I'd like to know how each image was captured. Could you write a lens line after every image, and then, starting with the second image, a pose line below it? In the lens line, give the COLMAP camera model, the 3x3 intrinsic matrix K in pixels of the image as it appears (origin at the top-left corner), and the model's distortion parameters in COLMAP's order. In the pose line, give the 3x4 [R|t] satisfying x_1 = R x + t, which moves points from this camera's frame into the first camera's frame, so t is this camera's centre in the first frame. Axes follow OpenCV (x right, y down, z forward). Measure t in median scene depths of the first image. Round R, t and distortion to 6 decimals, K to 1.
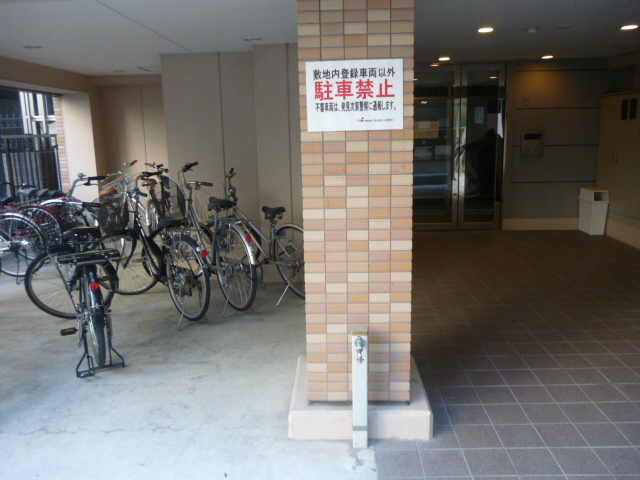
lens RADIAL K [[540.2, 0, 321.5], [0, 540.2, 239.3], [0, 0, 1]] dist [-0.015041, 0.005165]
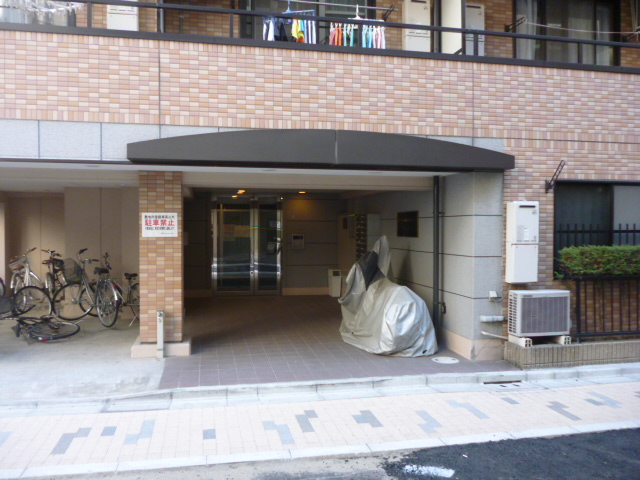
lens RADIAL K [[540.2, 0, 318.1], [0, 540.2, 236.8], [0, 0, 1]] dist [-0.015041, 0.005165]
pose [[0.972877, 0.019545, 0.230498, 0.206554], [0.021620, 0.984380, -0.174722, 0.291292], [-0.230312, 0.174967, 0.957258, -1.785169]]
